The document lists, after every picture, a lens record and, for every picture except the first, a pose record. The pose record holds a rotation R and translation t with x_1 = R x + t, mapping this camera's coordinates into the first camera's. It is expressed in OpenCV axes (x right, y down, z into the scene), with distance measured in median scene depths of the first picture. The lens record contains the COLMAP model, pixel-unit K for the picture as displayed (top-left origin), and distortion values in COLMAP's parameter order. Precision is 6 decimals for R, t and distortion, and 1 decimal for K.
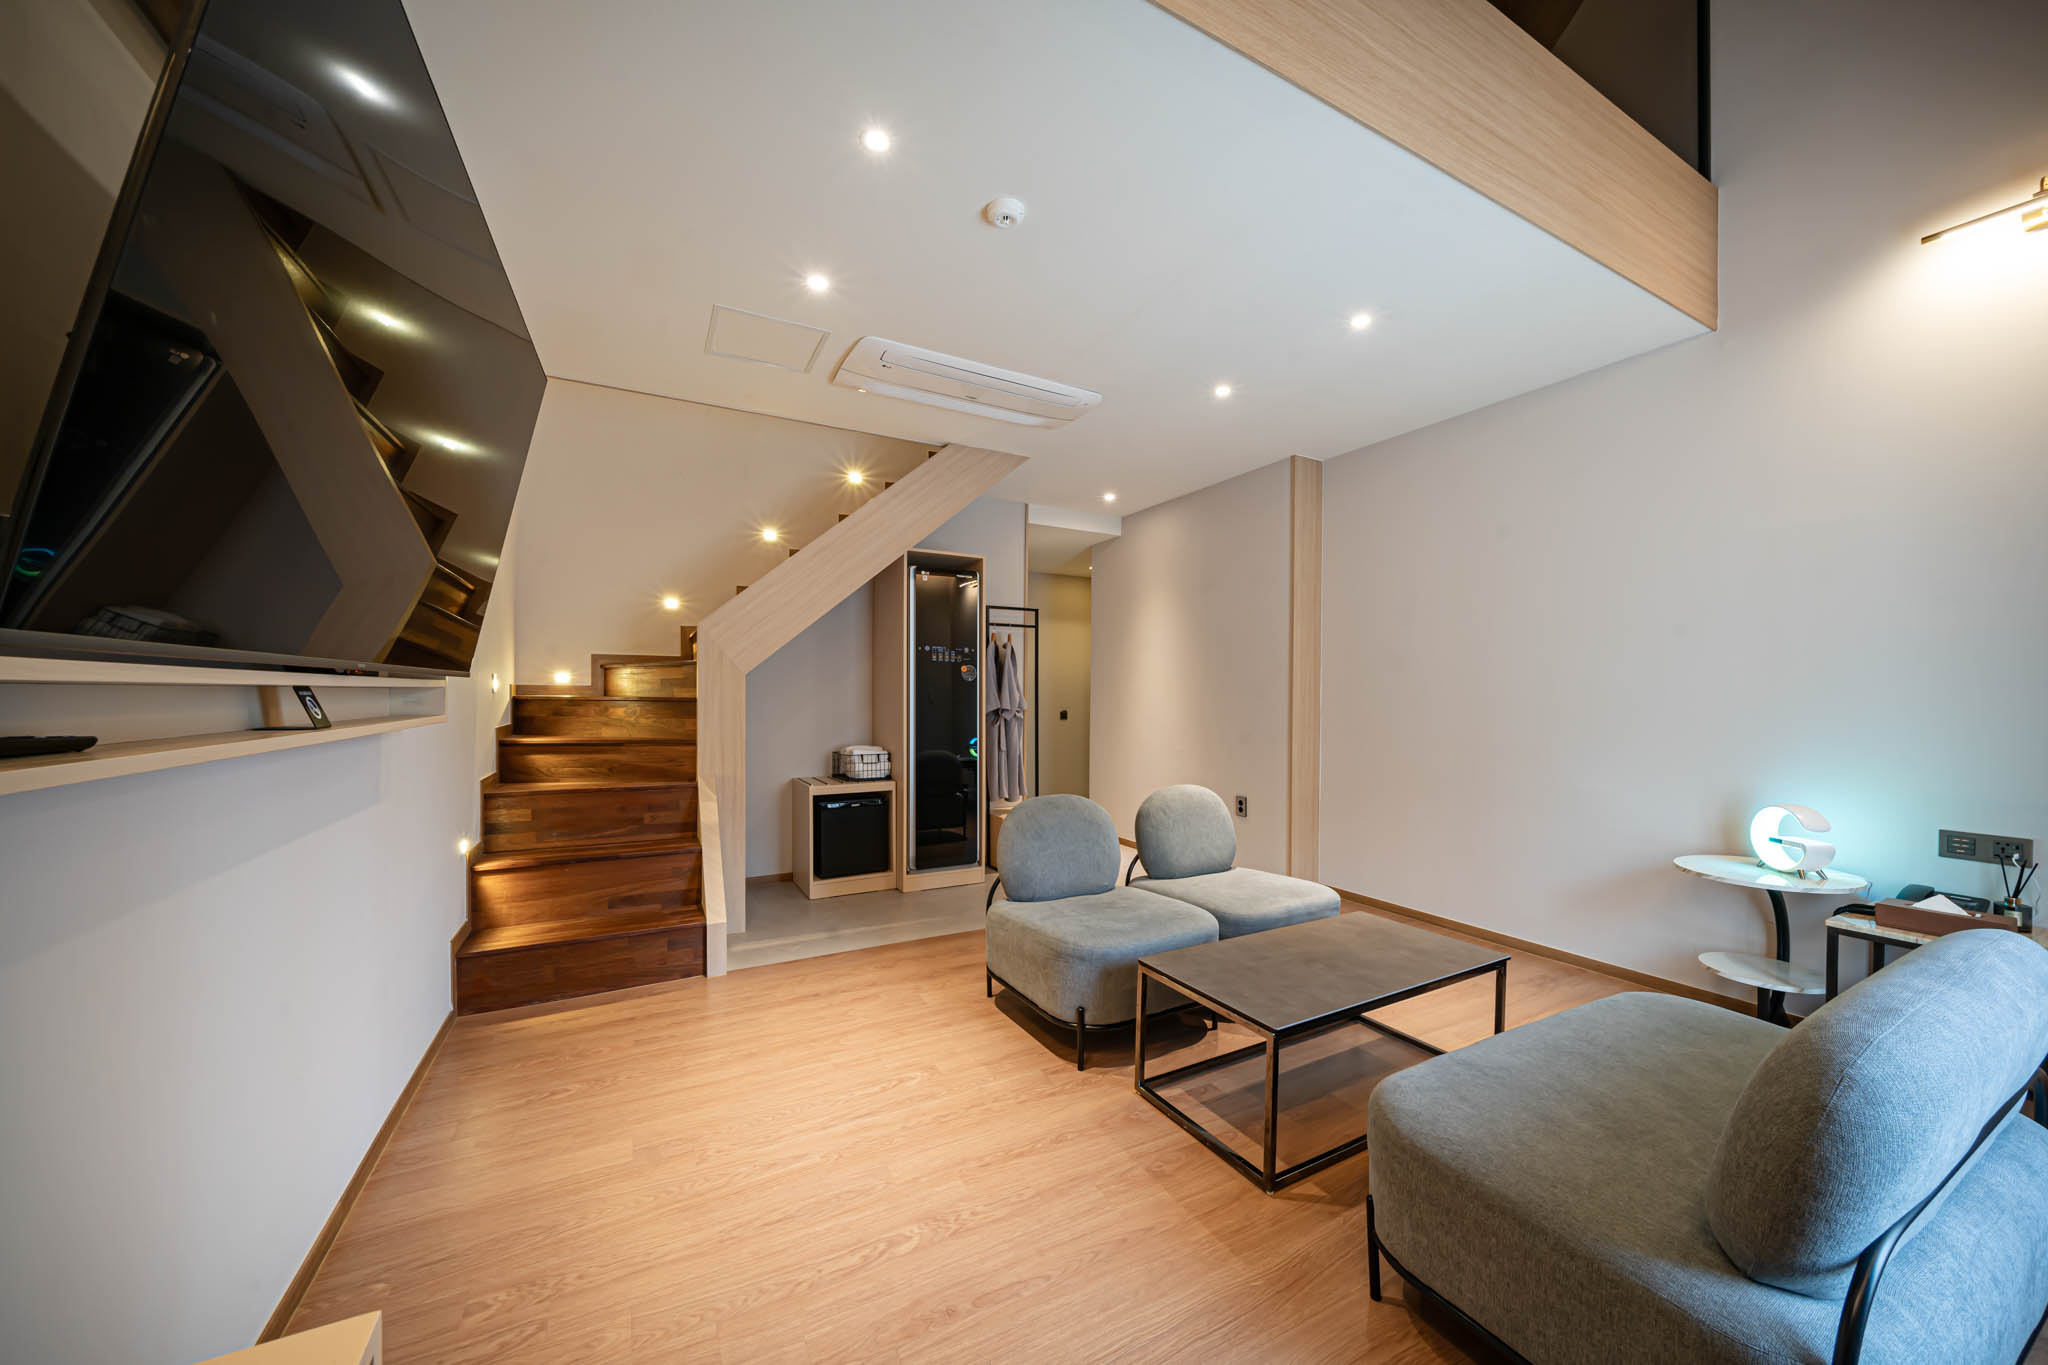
lens RADIAL K [[713.7, 0, 1024.0], [0, 713.7, 682.5], [0, 0, 1]] dist [0.000278, 0.000004]
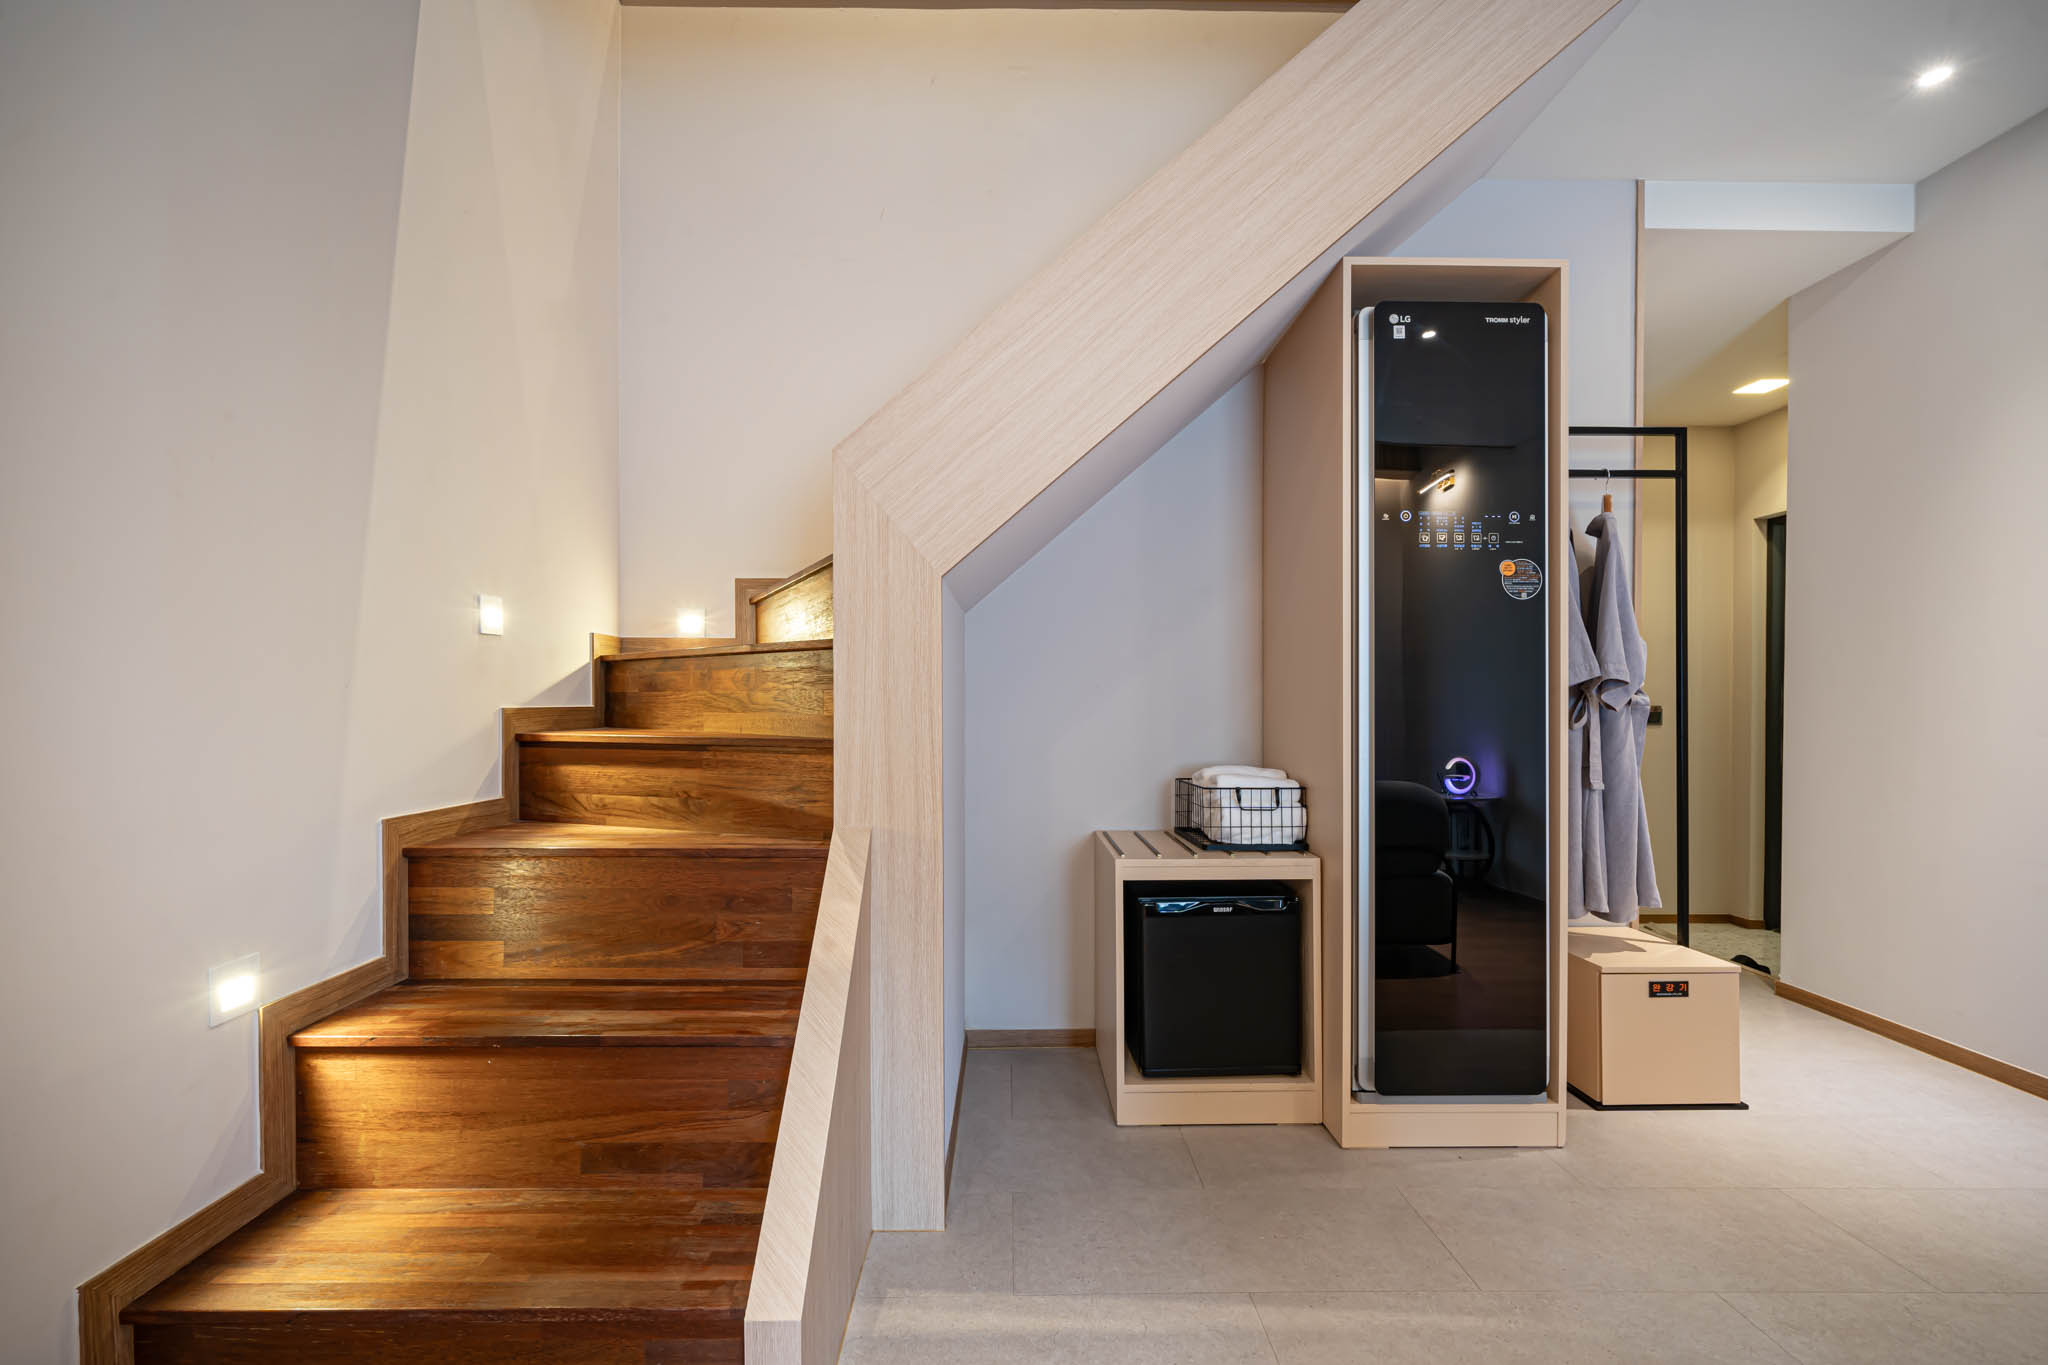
lens RADIAL K [[1452.1, 0, 1023.8], [0, 1452.1, 655.3], [0, 0, 1]] dist [-0.005474, -0.000402]
pose [[0.931853, 0.001569, -0.362833, -0.038139], [0.002272, 0.999946, 0.010161, 0.015520], [0.362829, -0.010293, 0.931799, 0.174600]]
